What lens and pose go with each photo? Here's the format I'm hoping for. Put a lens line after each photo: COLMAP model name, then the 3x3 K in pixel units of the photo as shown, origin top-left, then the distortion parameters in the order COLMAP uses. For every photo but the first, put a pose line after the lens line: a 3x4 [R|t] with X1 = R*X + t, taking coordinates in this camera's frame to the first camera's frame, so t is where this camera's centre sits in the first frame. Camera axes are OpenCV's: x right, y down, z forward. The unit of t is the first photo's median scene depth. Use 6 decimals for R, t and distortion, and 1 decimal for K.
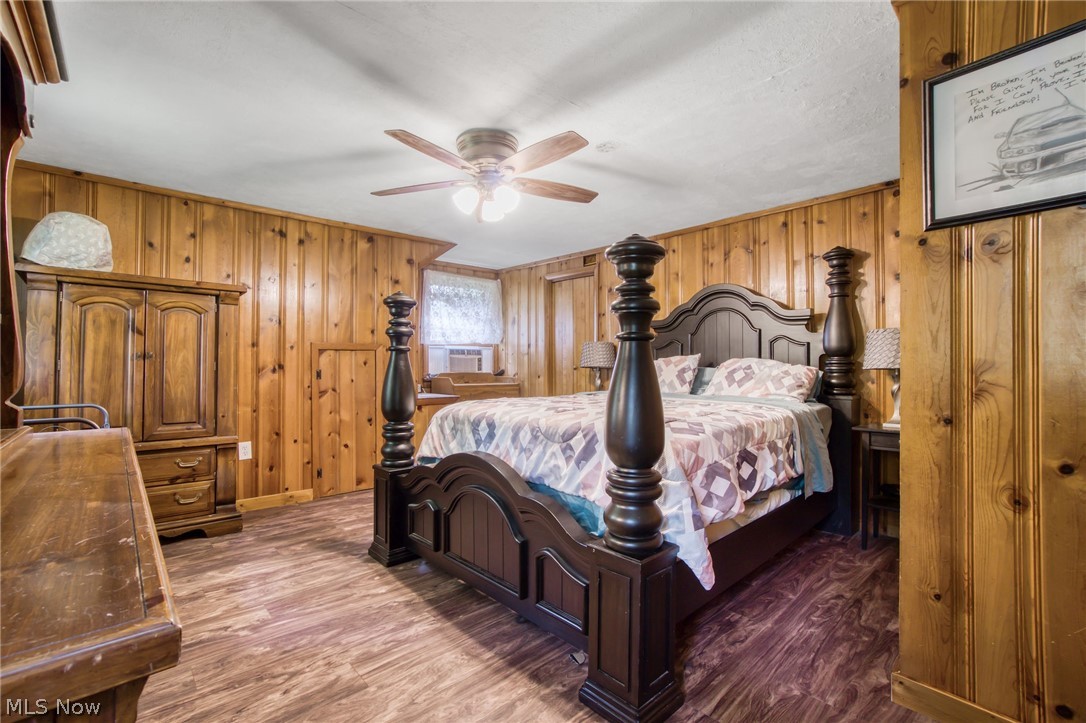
lens RADIAL K [[475.3, 0, 552.2], [0, 475.3, 359.6], [0, 0, 1]] dist [-0.004500, 0.000129]
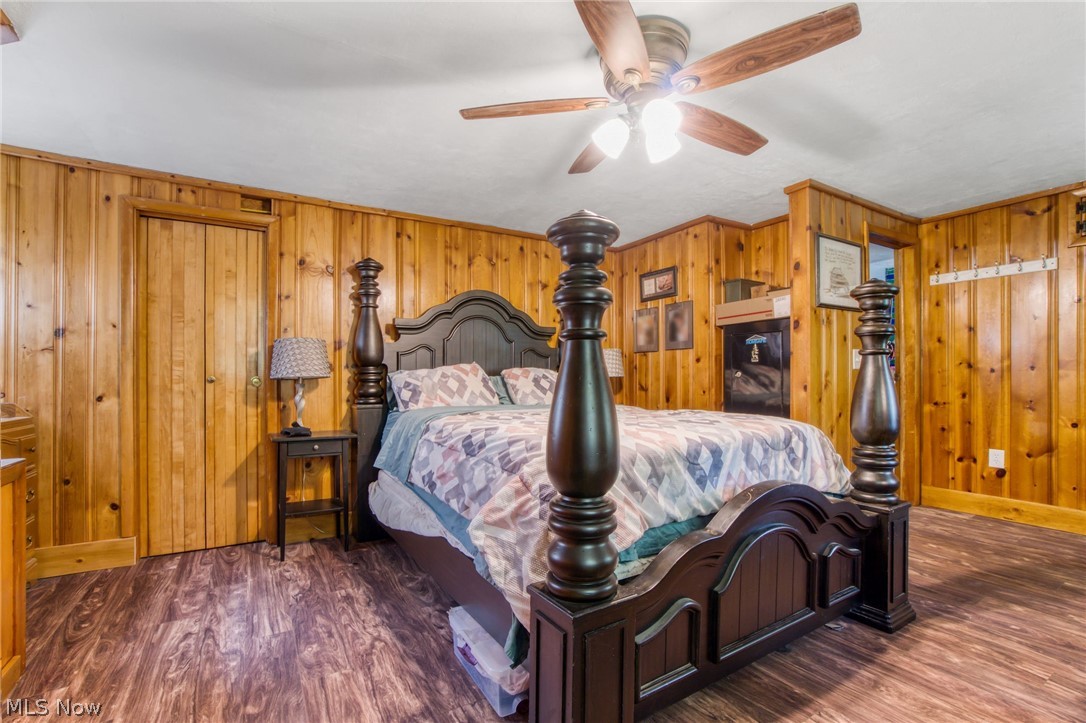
lens RADIAL K [[475.3, 0, 550.8], [0, 475.3, 369.7], [0, 0, 1]] dist [-0.004500, 0.000129]
pose [[0.209140, 0.006197, 0.977866, -0.730421], [-0.004602, 0.999975, -0.005353, 0.007976], [-0.977875, -0.003381, 0.209163, 0.859427]]
